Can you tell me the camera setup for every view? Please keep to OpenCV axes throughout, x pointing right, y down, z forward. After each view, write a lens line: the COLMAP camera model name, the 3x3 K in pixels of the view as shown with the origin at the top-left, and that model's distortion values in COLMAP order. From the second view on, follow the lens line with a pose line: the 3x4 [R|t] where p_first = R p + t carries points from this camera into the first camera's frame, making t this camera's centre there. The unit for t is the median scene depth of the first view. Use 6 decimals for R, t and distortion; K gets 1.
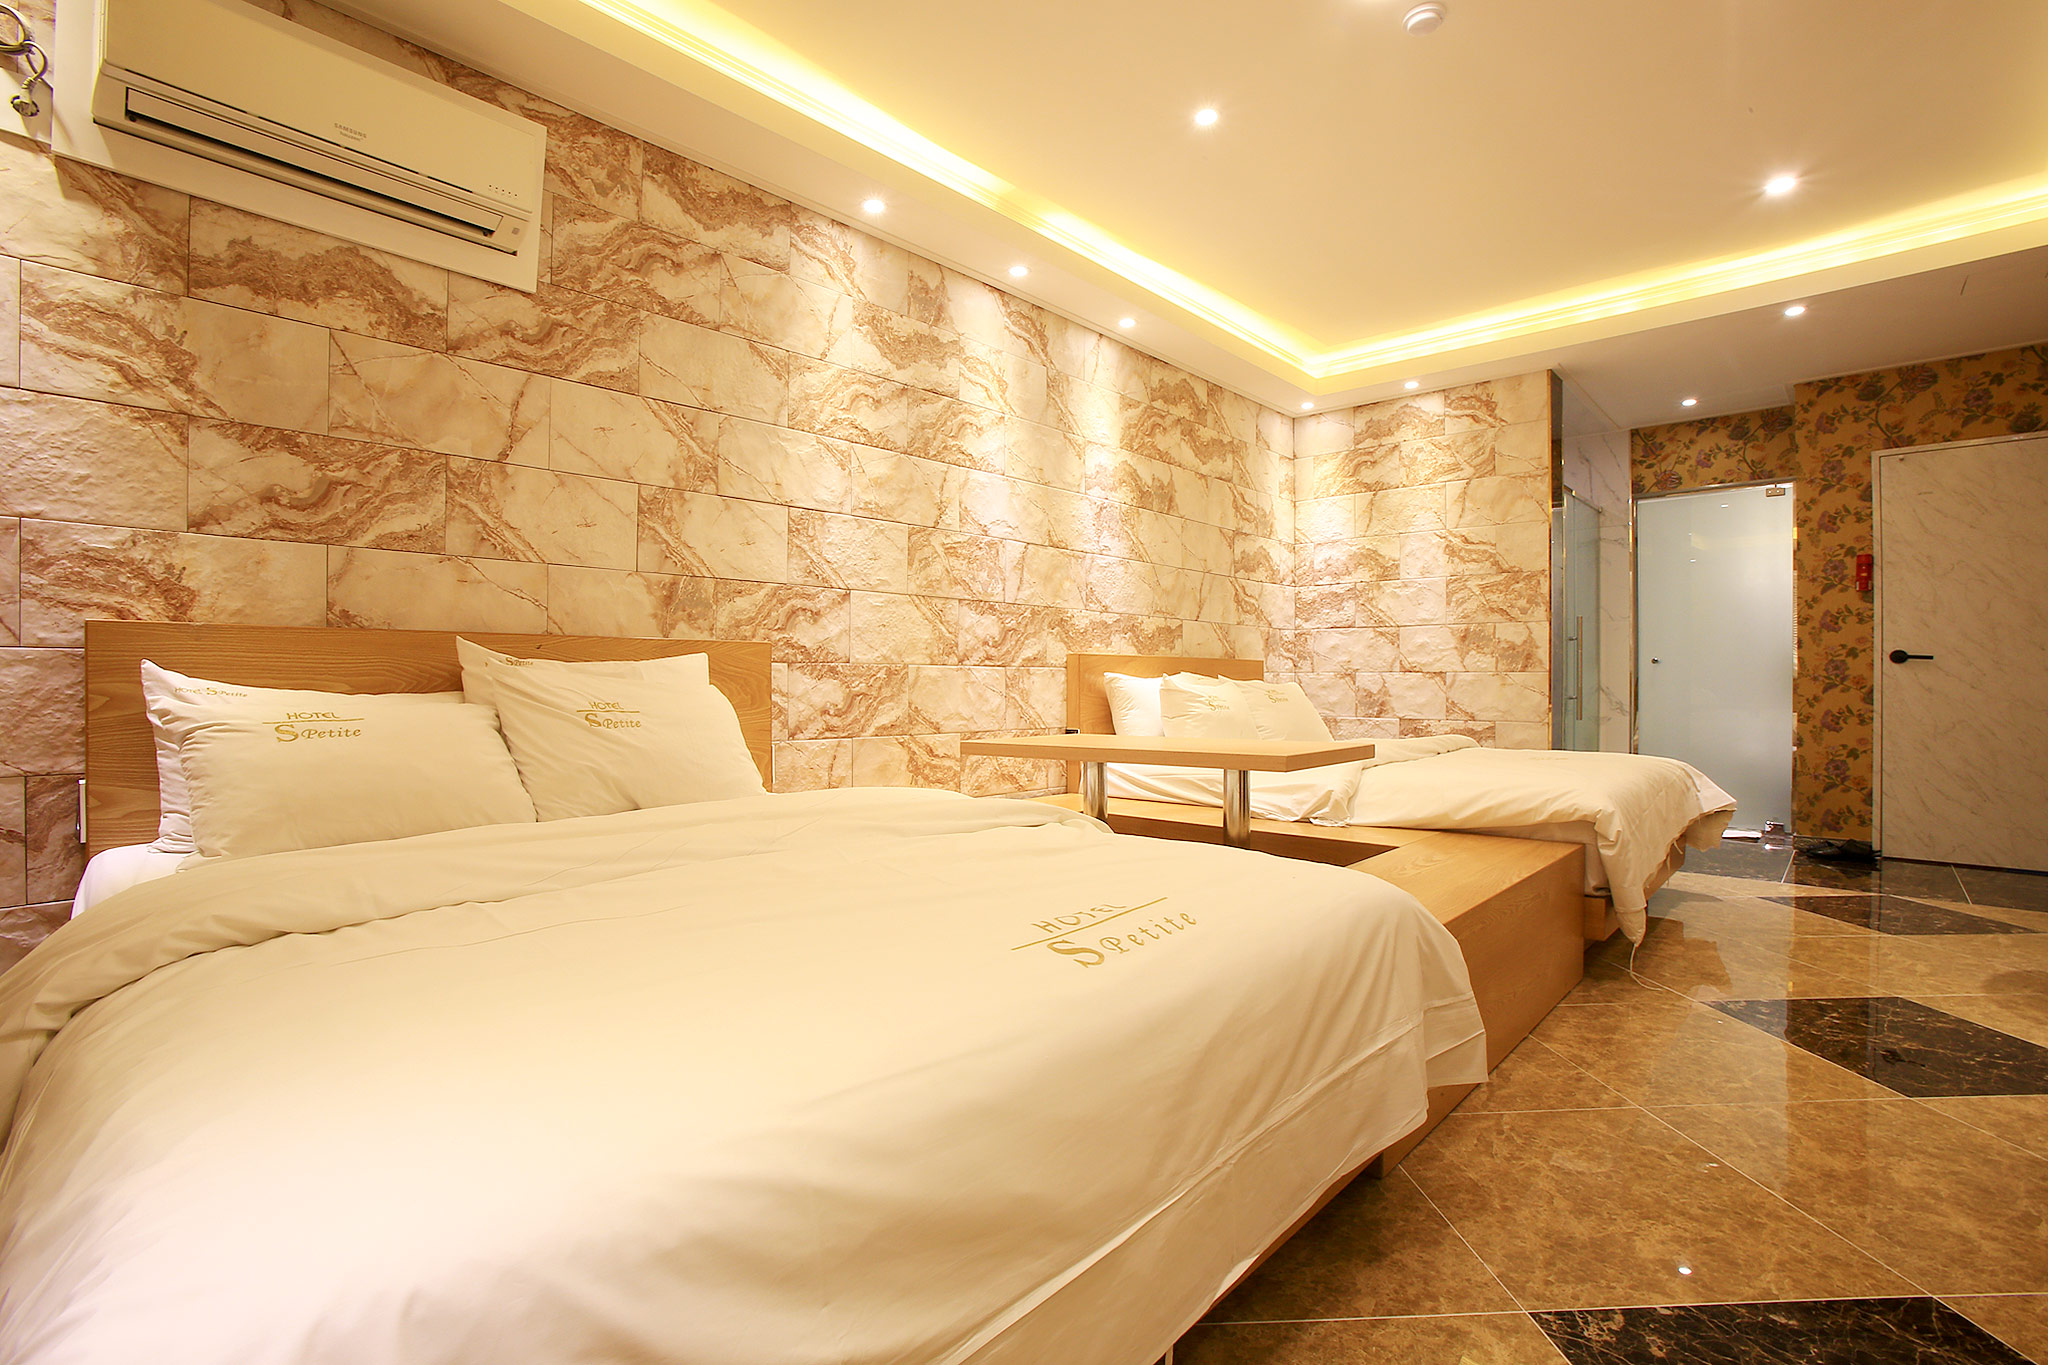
lens RADIAL K [[953.4, 0, 1010.3], [0, 953.4, 684.5], [0, 0, 1]] dist [-0.078618, 0.030761]
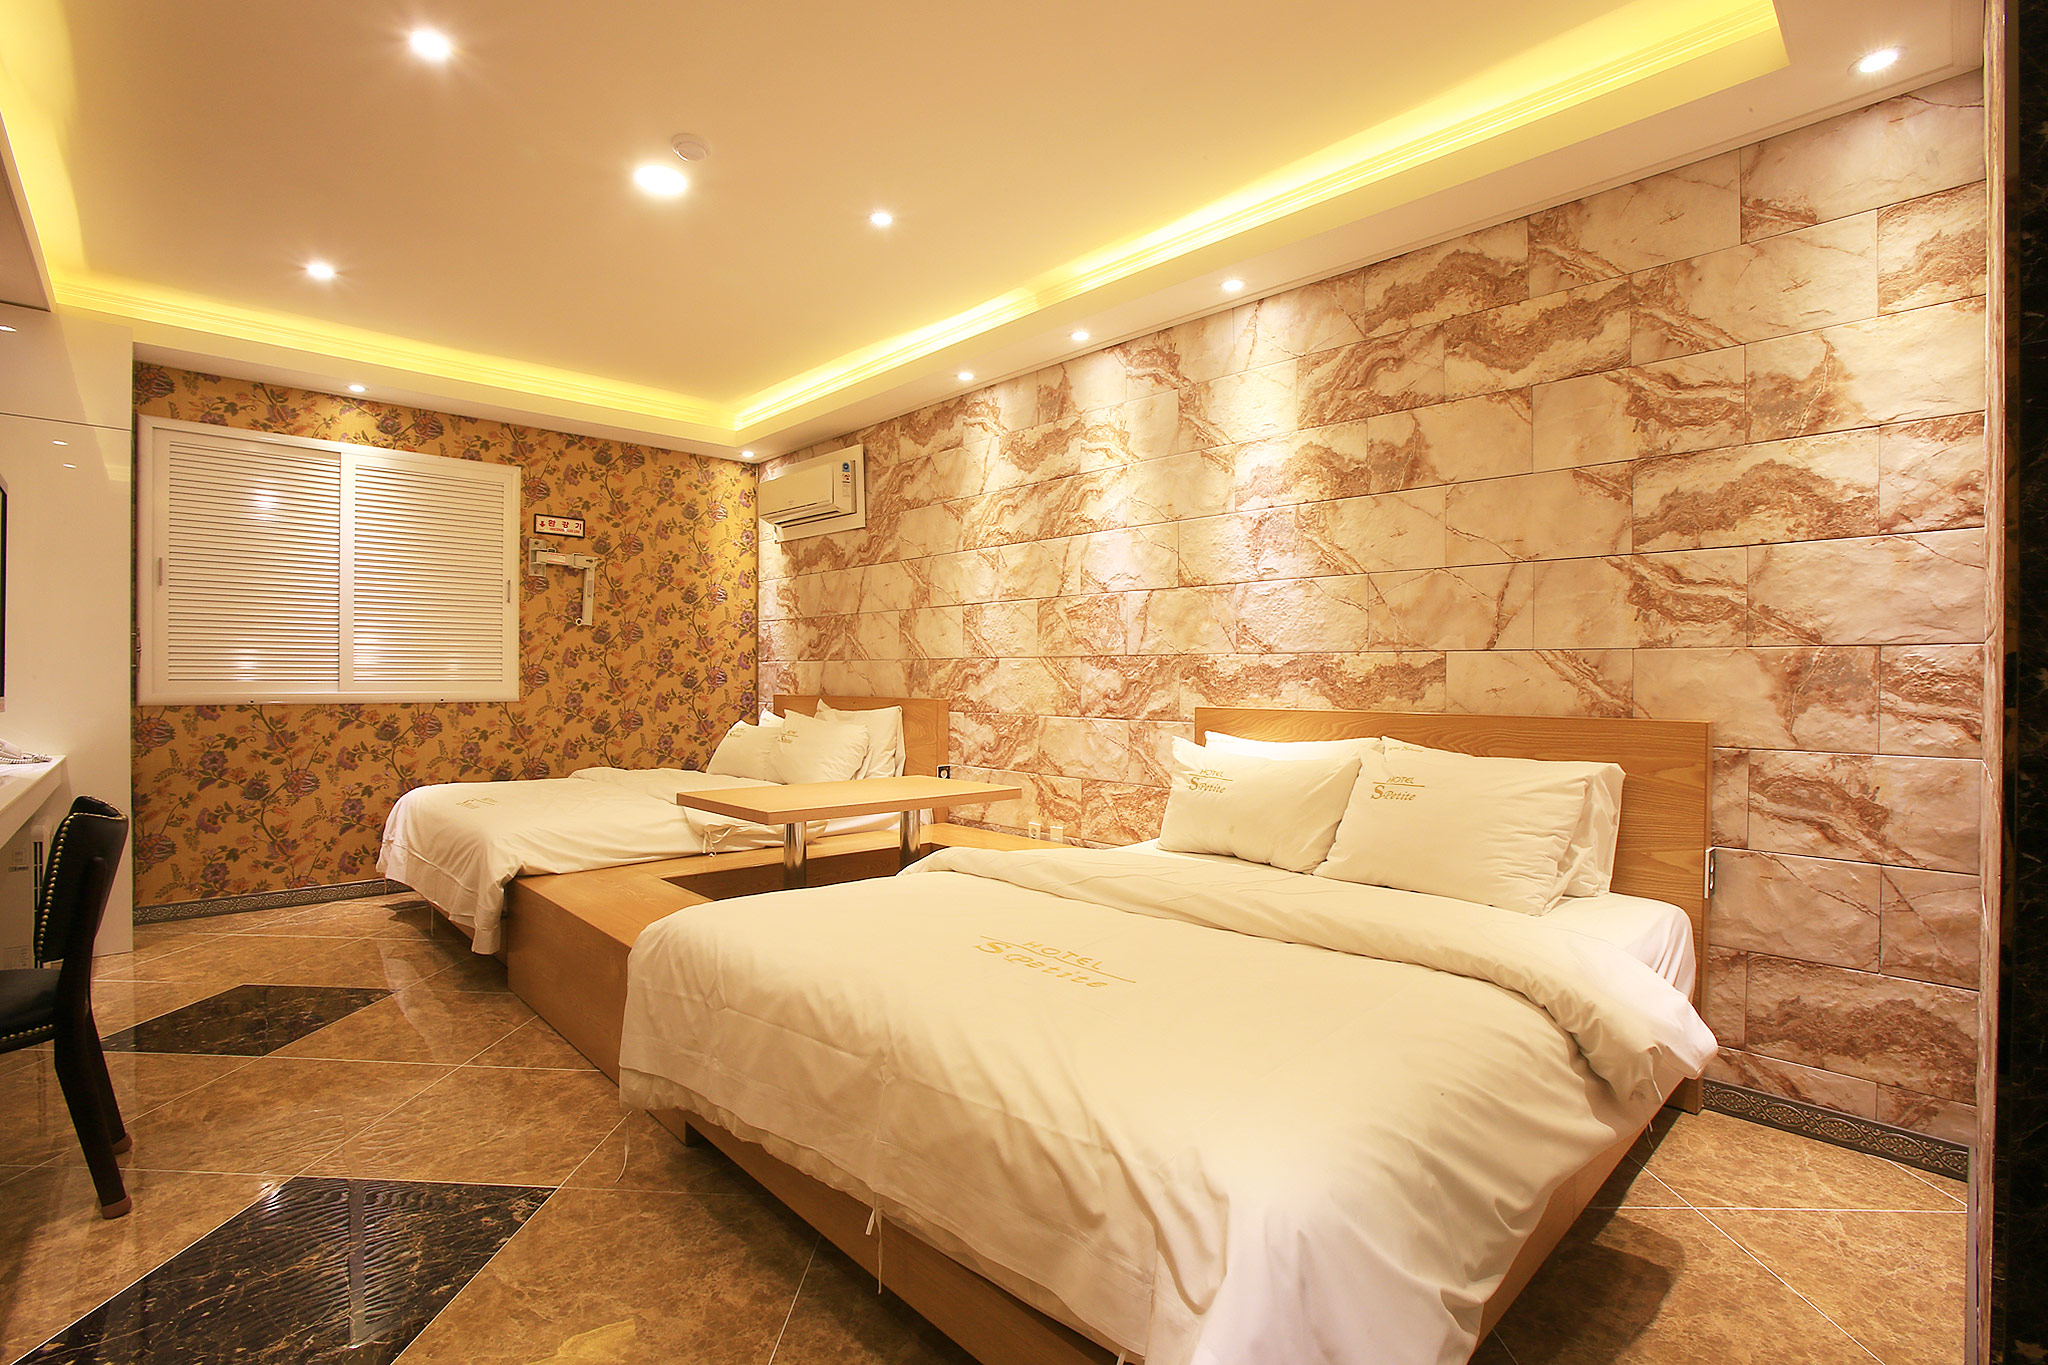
lens RADIAL K [[954.1, 0, 1010.2], [0, 954.1, 685.1], [0, 0, 1]] dist [-0.079212, 0.031949]
pose [[-0.064131, 0.004474, -0.997931, 1.071937], [-0.007789, 0.999957, 0.004984, -0.063264], [0.997911, 0.008092, -0.064093, 1.016286]]
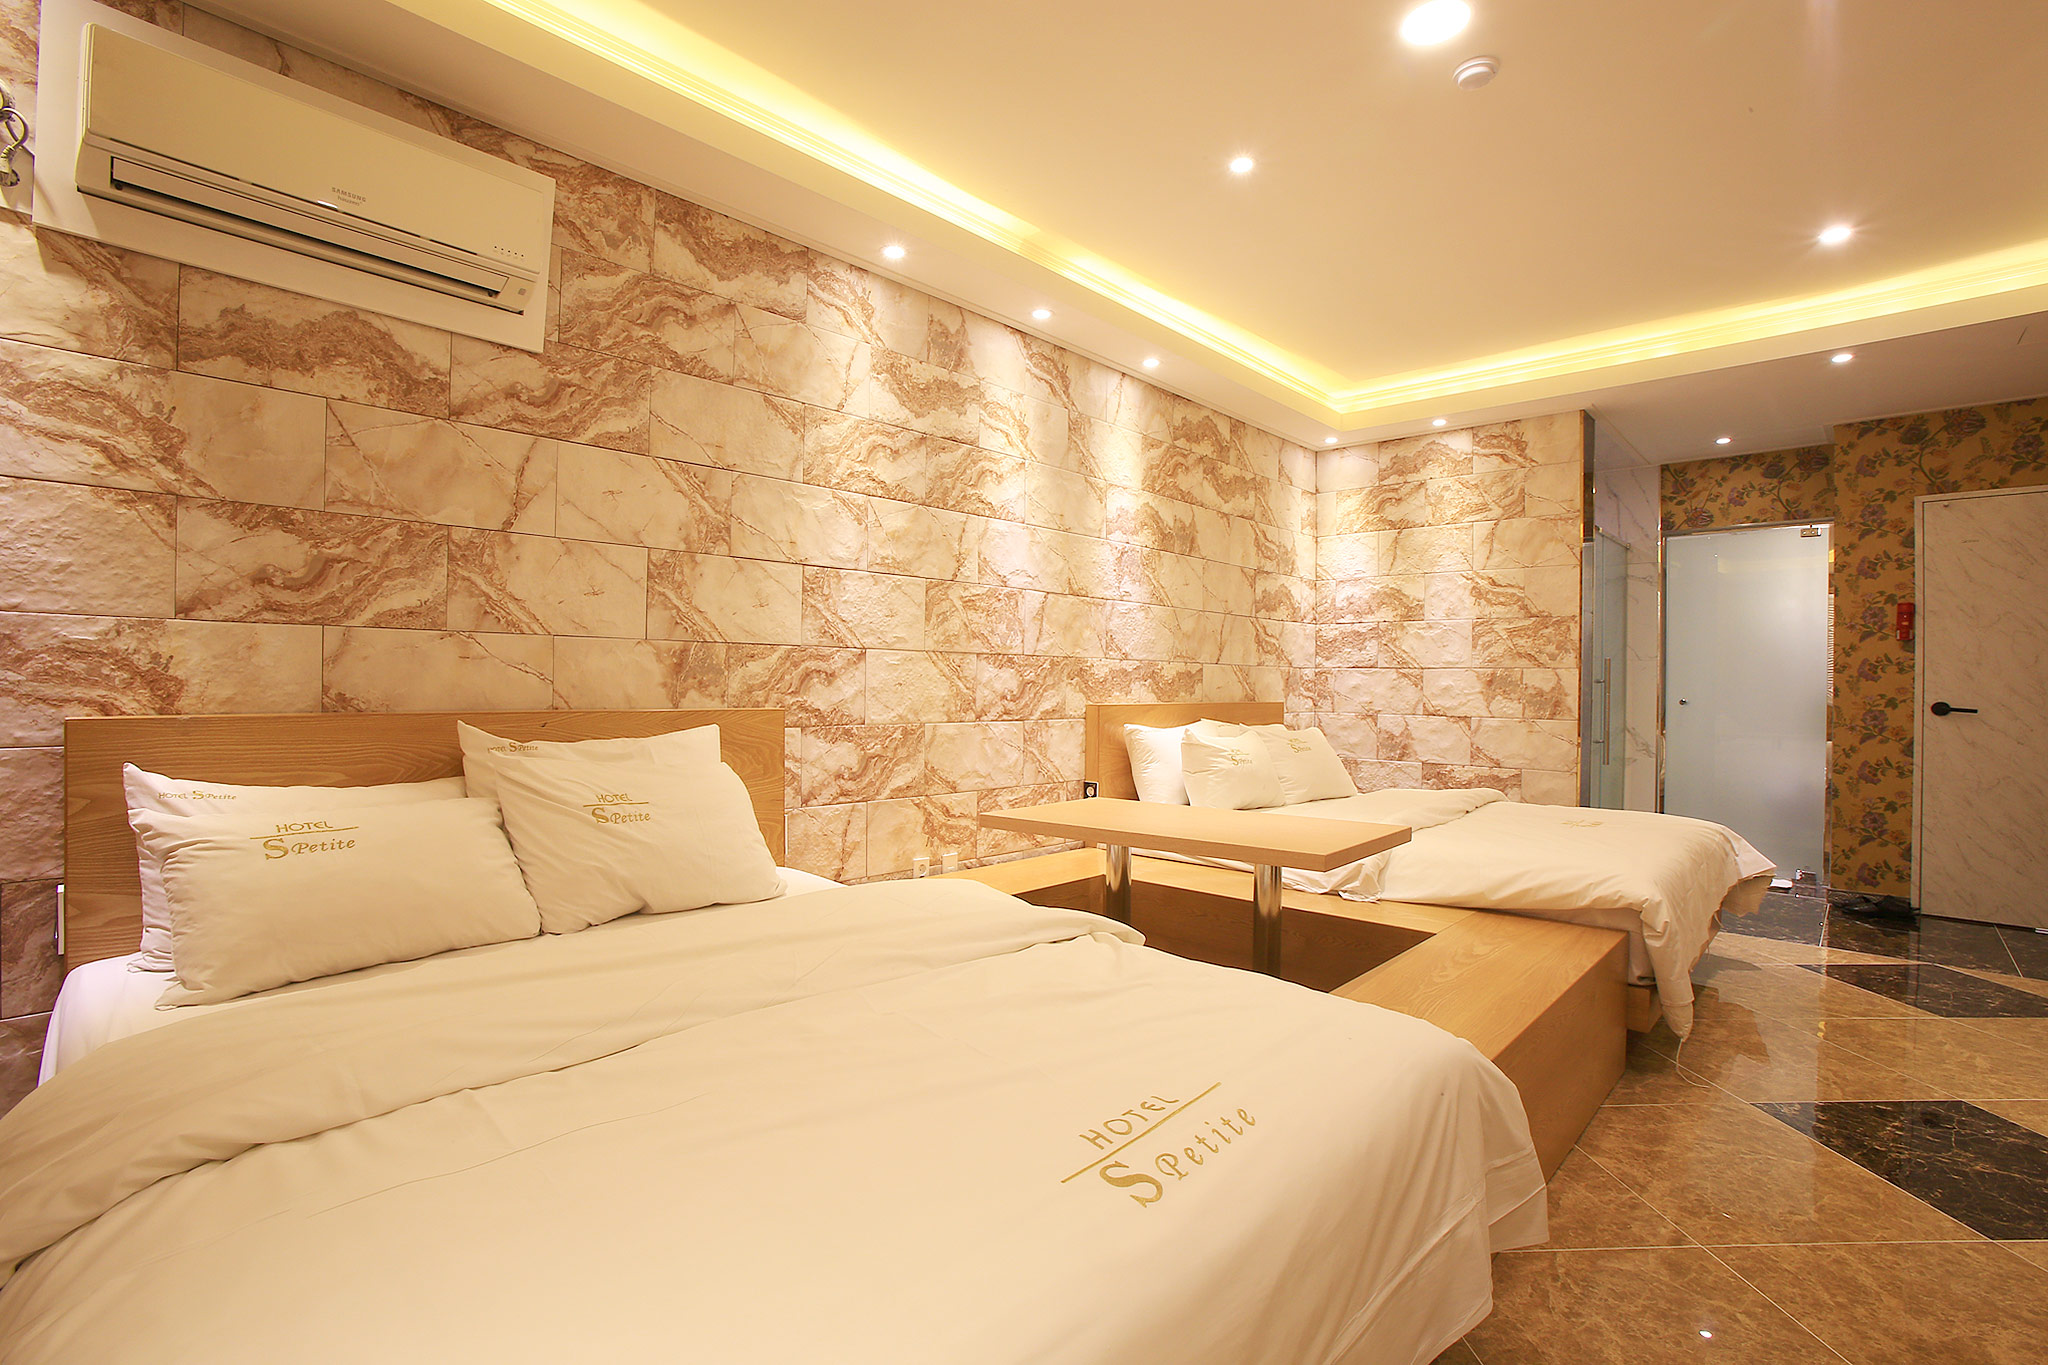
lens RADIAL K [[954.1, 0, 1010.2], [0, 954.1, 685.1], [0, 0, 1]] dist [-0.079212, 0.031949]
pose [[0.999936, 0.009716, -0.005782, -0.014569], [-0.009715, 0.999953, 0.000287, -0.059371], [0.005785, -0.000231, 0.999983, 0.029908]]
